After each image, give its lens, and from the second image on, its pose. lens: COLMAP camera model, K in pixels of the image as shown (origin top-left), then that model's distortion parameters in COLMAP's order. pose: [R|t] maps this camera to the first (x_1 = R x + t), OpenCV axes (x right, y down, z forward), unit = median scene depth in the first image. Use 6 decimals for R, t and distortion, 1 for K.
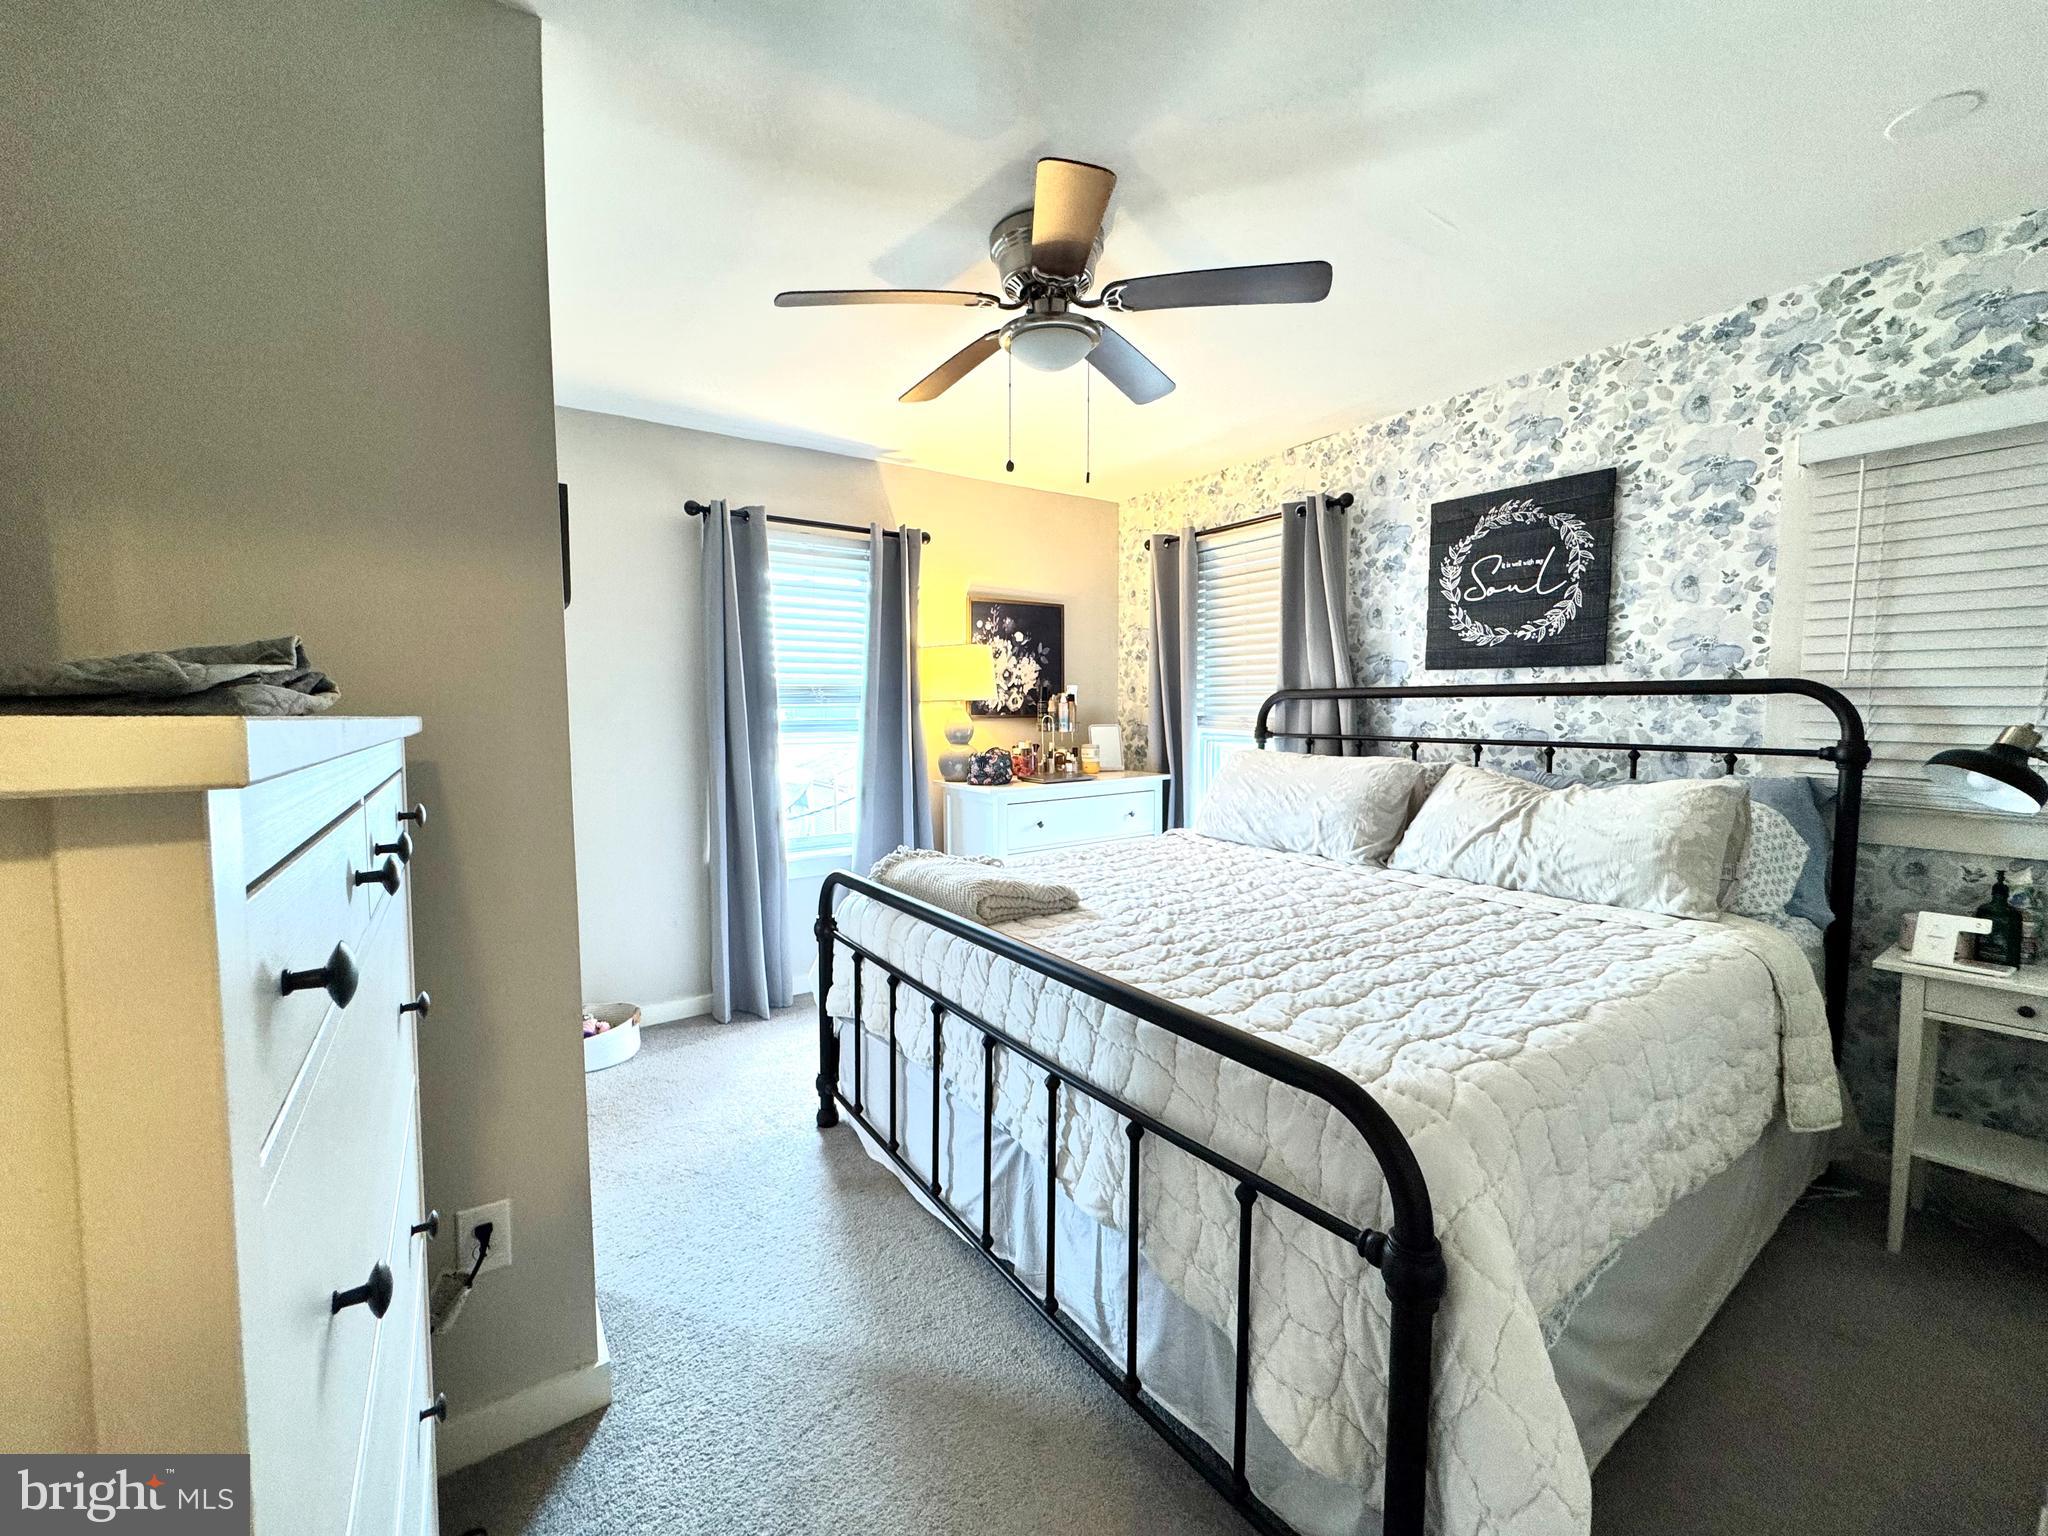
lens RADIAL K [[821.3, 0, 1027.5], [0, 821.3, 769.6], [0, 0, 1]] dist [-0.001722, 0.000390]
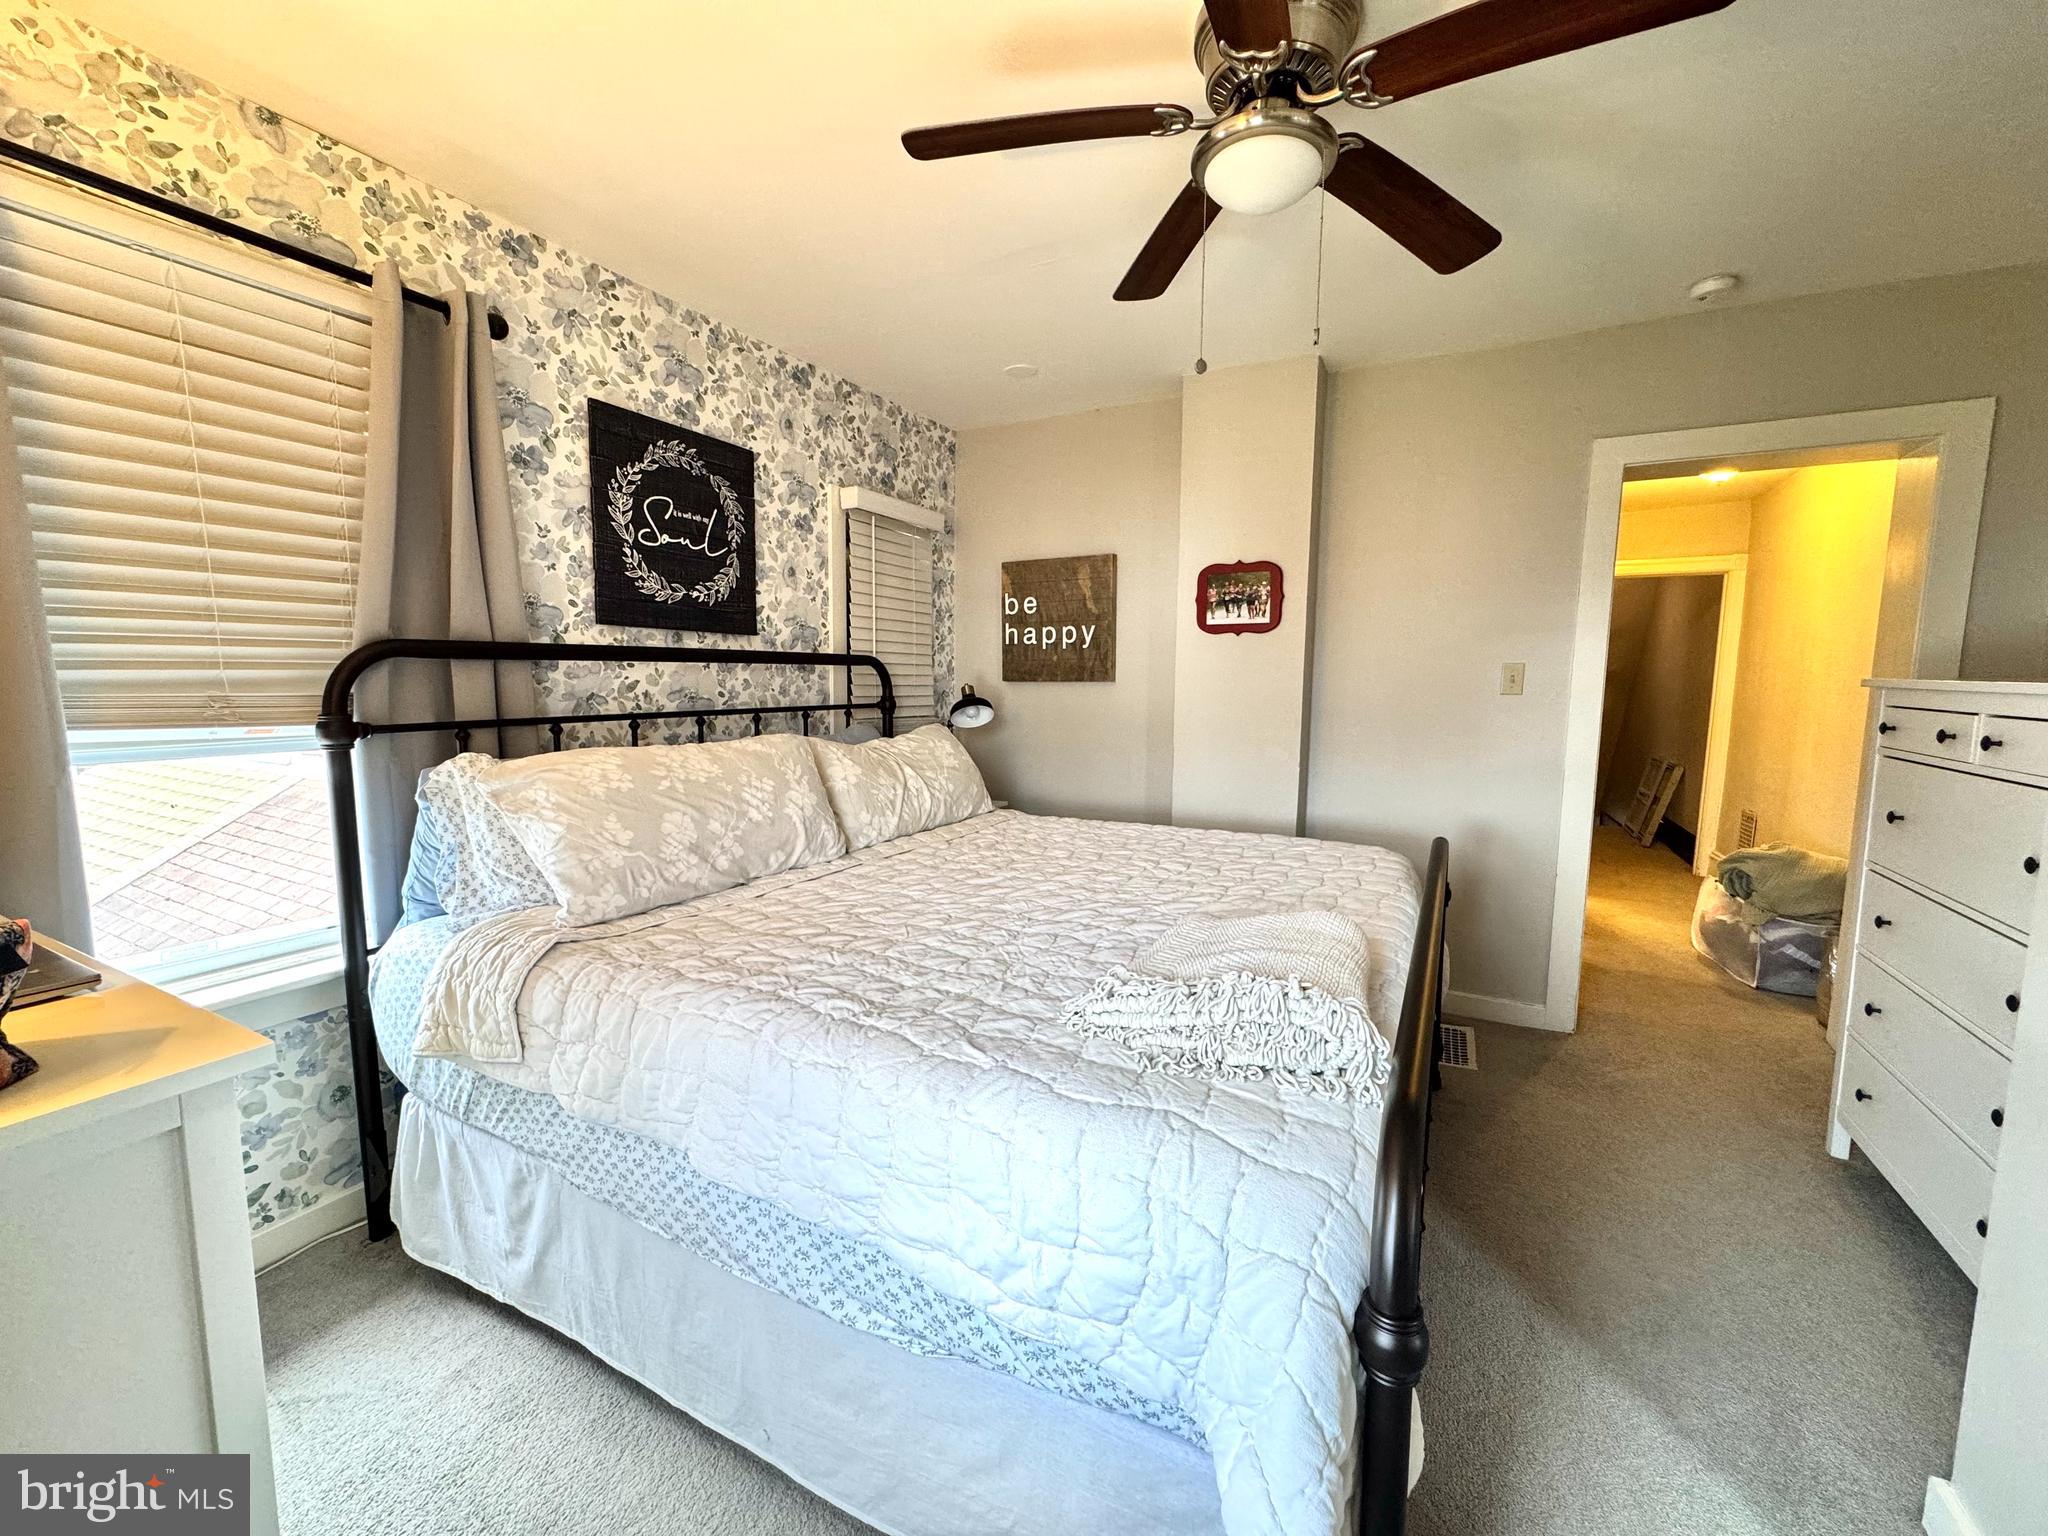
lens RADIAL K [[821.3, 0, 1028.1], [0, 821.3, 759.4], [0, 0, 1]] dist [-0.001722, 0.000390]
pose [[-0.461291, -0.095512, 0.882093, -0.408479], [0.059038, 0.988681, 0.137927, -0.088967], [-0.885282, 0.115701, -0.450431, 1.125230]]
